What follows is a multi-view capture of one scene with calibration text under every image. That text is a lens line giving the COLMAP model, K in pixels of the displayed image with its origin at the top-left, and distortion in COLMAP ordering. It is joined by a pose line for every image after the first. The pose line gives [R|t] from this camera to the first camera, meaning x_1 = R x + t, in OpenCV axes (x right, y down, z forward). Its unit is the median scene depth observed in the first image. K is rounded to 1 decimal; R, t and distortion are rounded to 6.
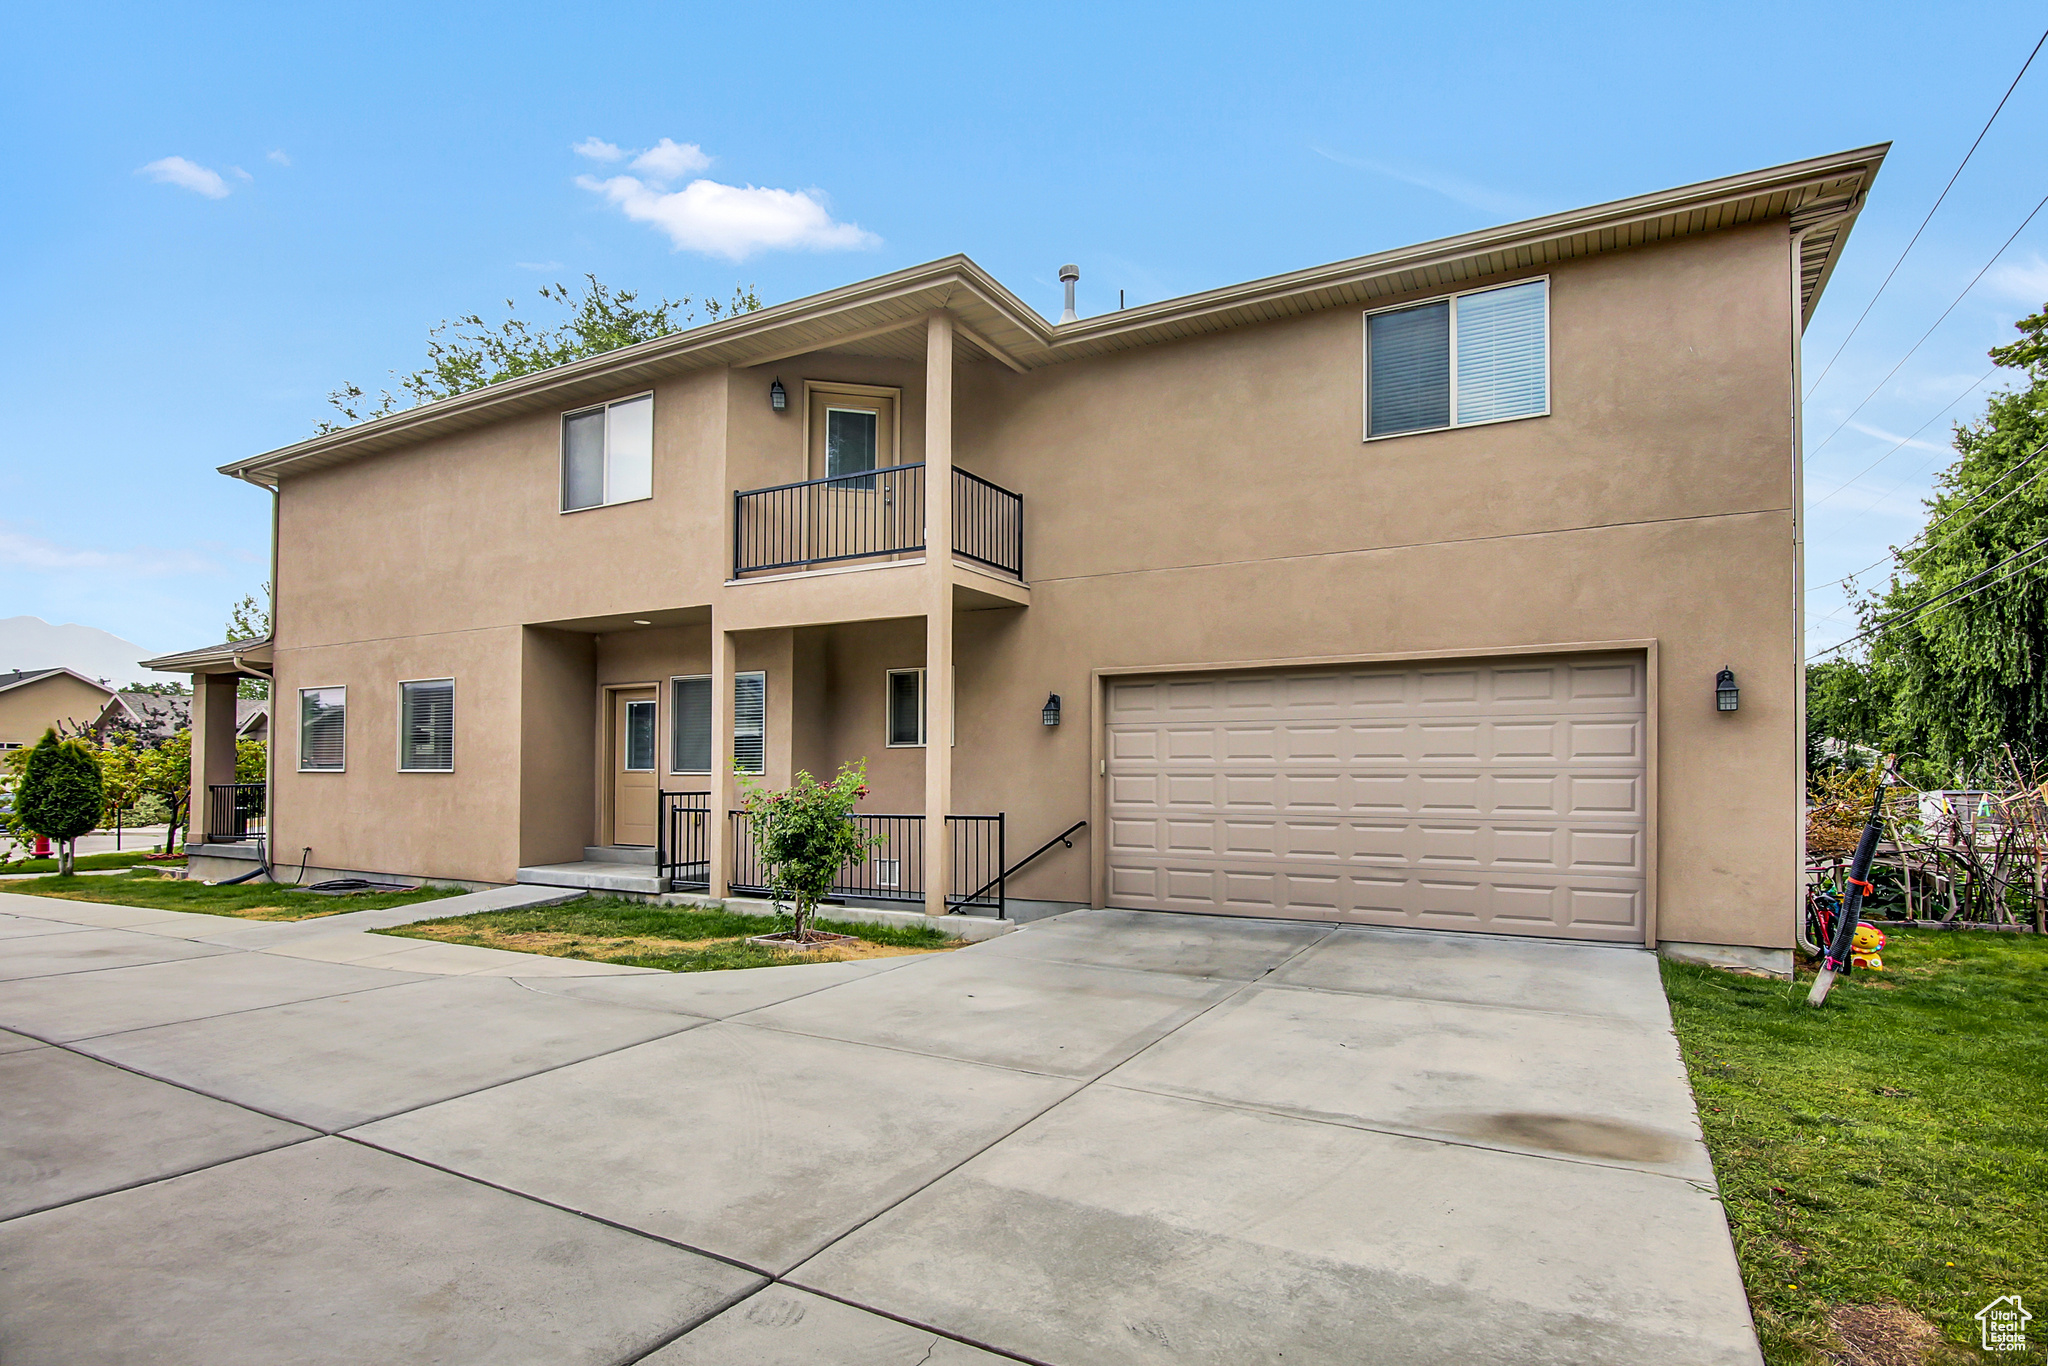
lens RADIAL K [[1026.7, 0, 1075.7], [0, 1026.7, 774.5], [0, 0, 1]] dist [0.001884, 0.000900]
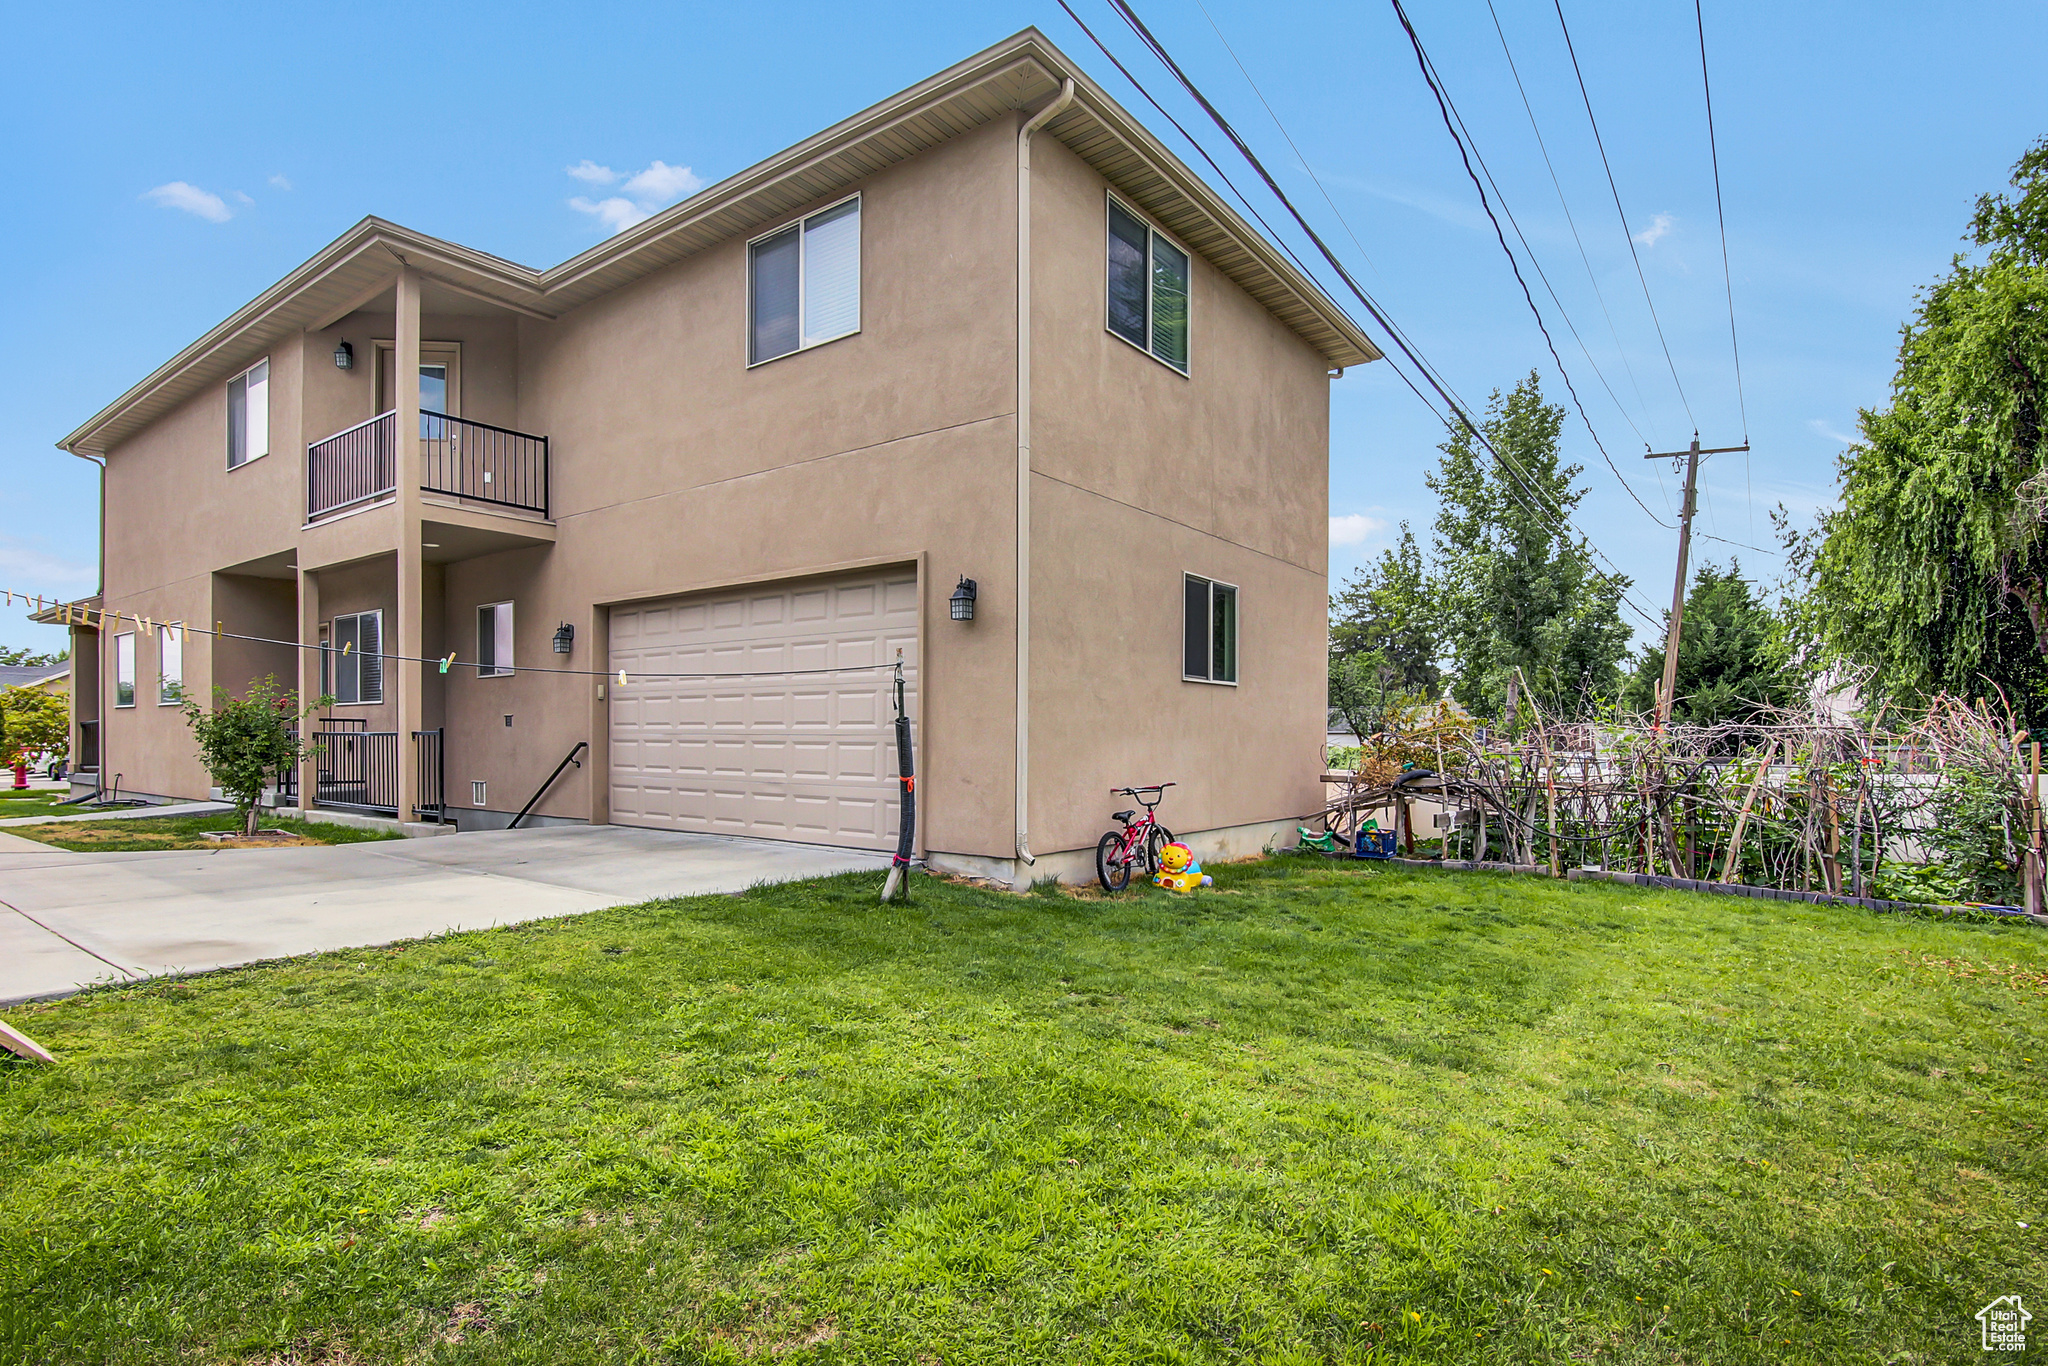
lens RADIAL K [[1046.0, 0, 1020.9], [0, 1046.0, 755.1], [0, 0, 1]] dist [-0.001141, -0.000398]
pose [[0.986348, 0.009542, -0.164398, 0.584388], [-0.007708, 0.999901, 0.011792, 0.038695], [0.164494, -0.010363, 0.986324, 0.006329]]
